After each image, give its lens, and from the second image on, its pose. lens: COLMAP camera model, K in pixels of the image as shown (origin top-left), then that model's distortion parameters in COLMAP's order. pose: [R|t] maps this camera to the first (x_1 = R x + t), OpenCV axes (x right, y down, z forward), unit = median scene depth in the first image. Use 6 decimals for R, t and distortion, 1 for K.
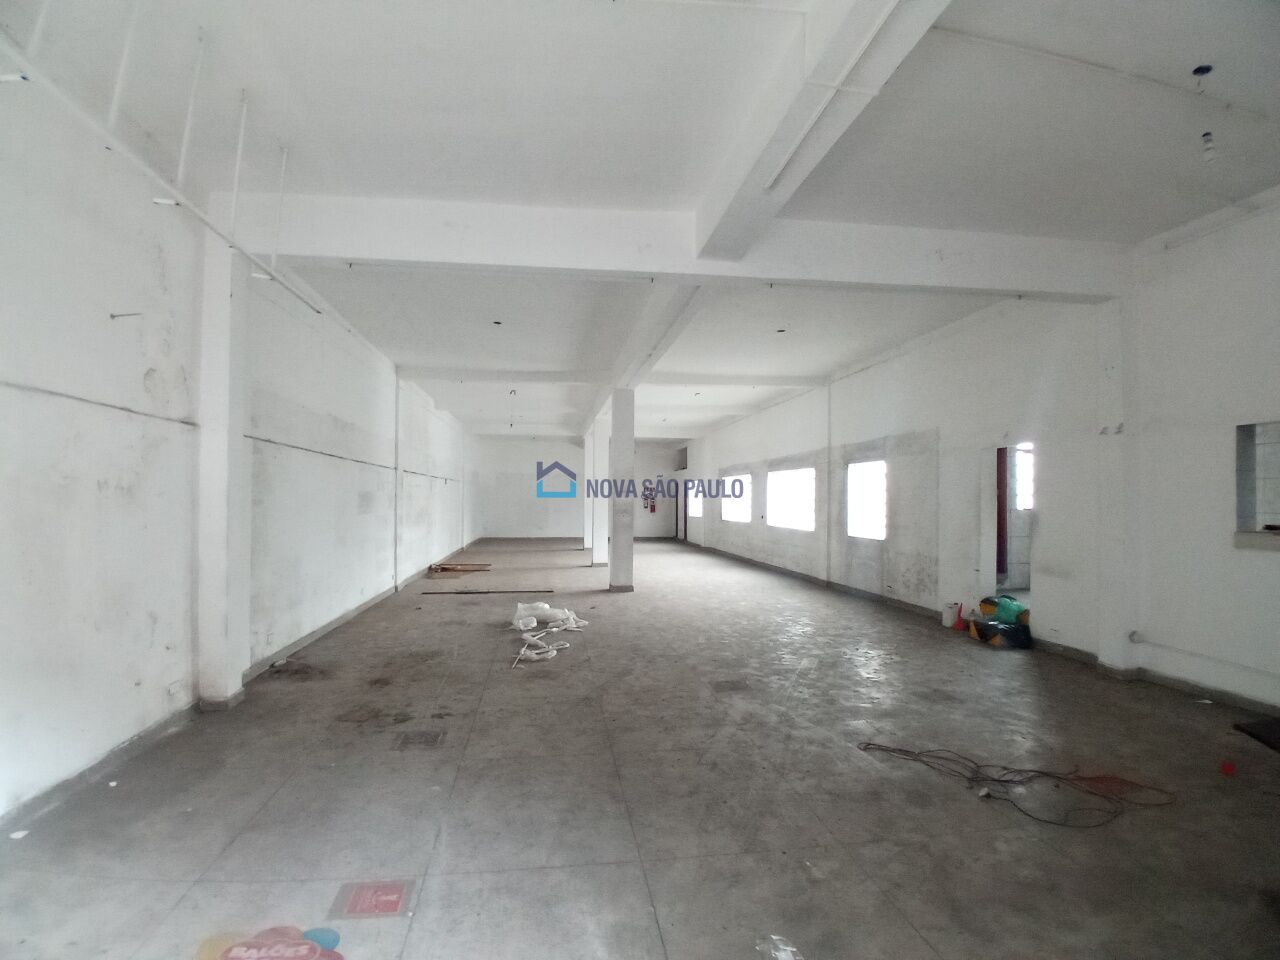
lens RADIAL K [[650.7, 0, 638.9], [0, 650.7, 479.6], [0, 0, 1]] dist [-0.068361, -0.005050]
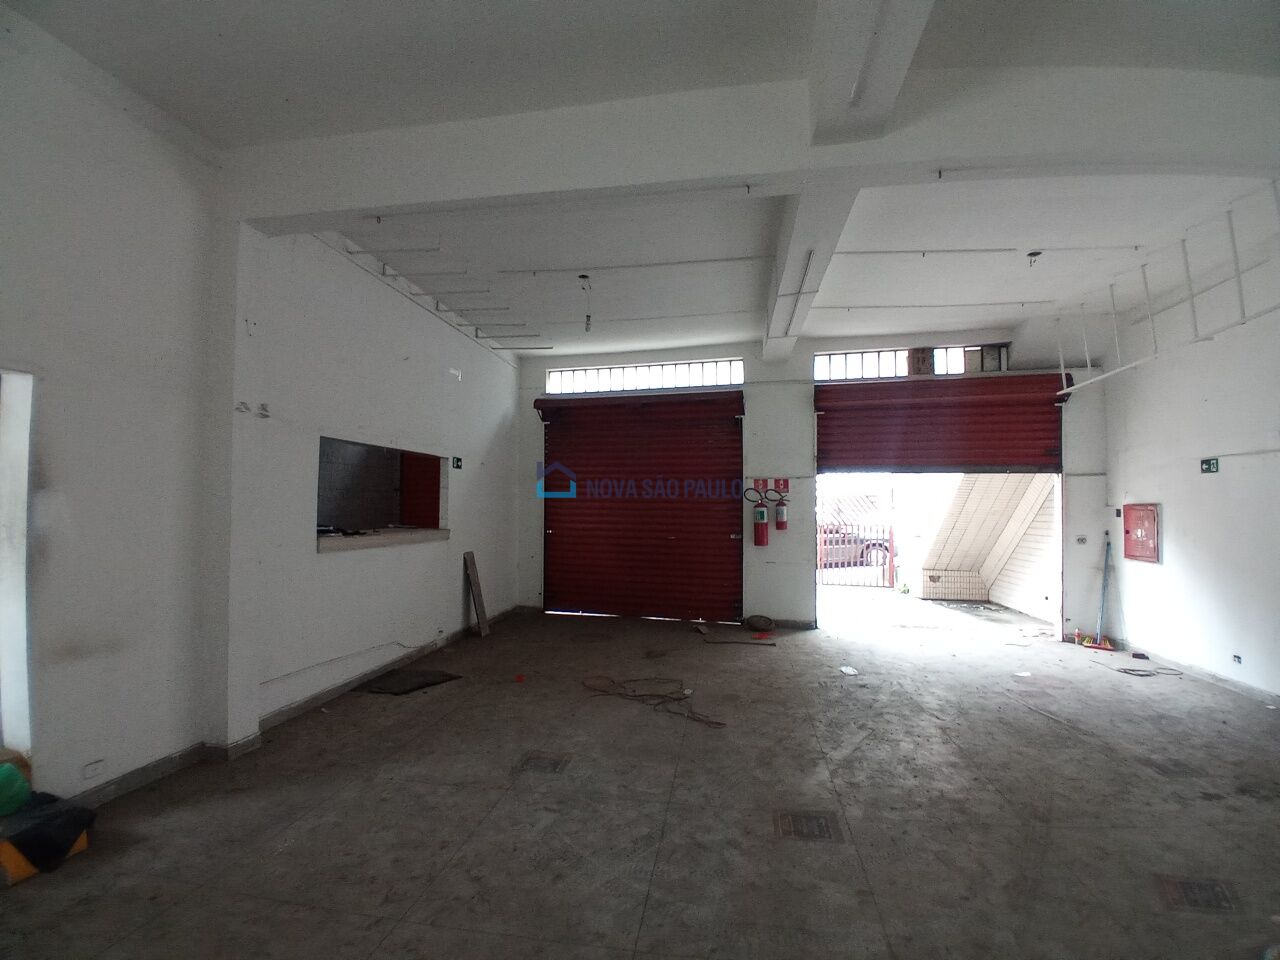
lens RADIAL K [[650.7, 0, 641.7], [0, 650.7, 481.5], [0, 0, 1]] dist [-0.068361, -0.005050]
pose [[-0.958869, 0.001528, 0.283843, 0.144944], [-0.017865, 0.997678, -0.065721, 0.054297], [-0.283285, -0.068089, -0.956616, 1.950037]]
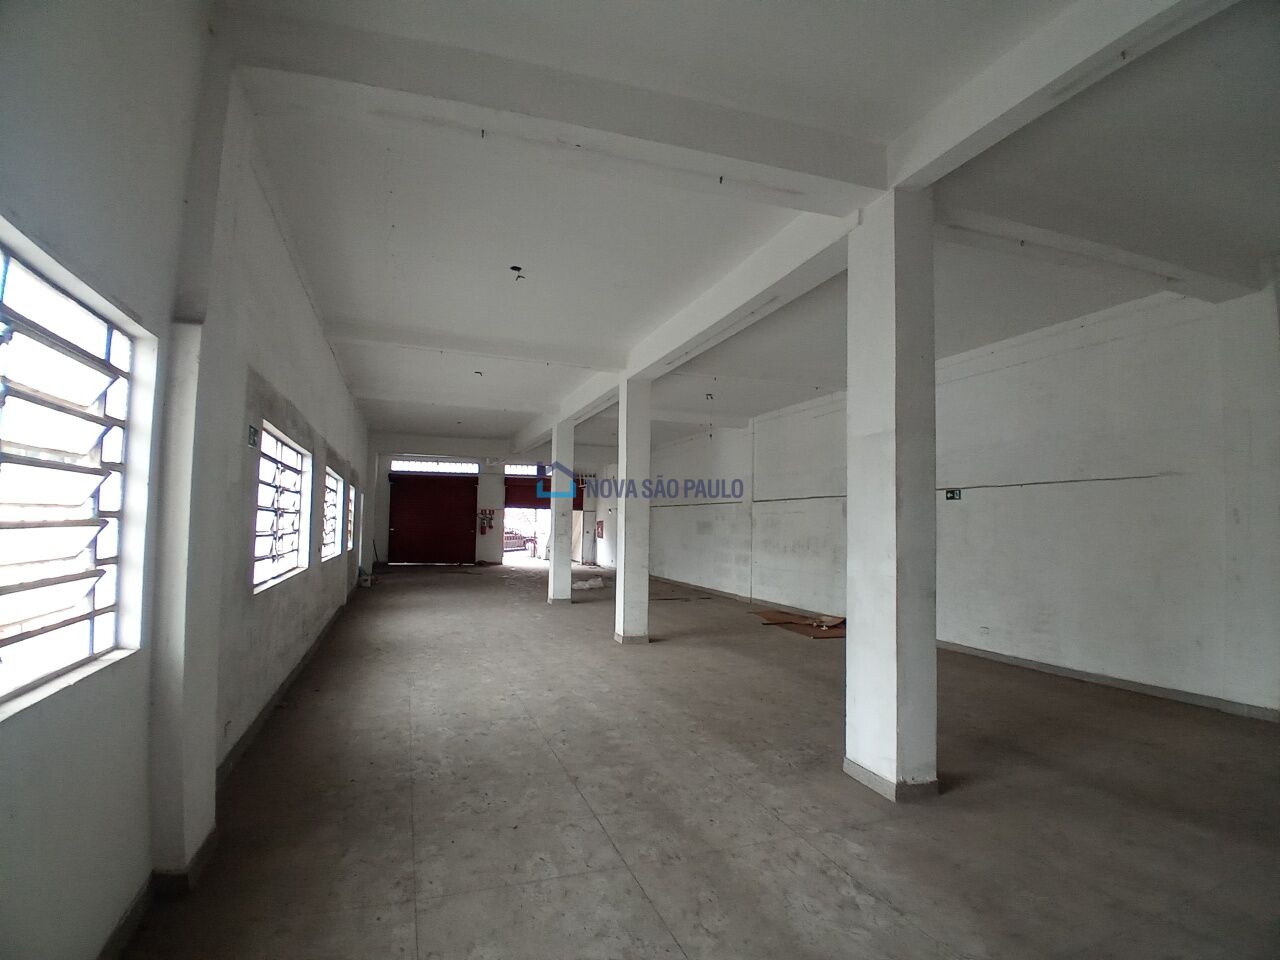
lens RADIAL K [[650.7, 0, 639.2], [0, 650.7, 486.8], [0, 0, 1]] dist [-0.068361, -0.005050]
pose [[-0.984449, -0.031399, -0.172839, 0.023244], [-0.012749, 0.994072, -0.107977, 0.285401], [0.175205, -0.104094, -0.979014, 5.488658]]
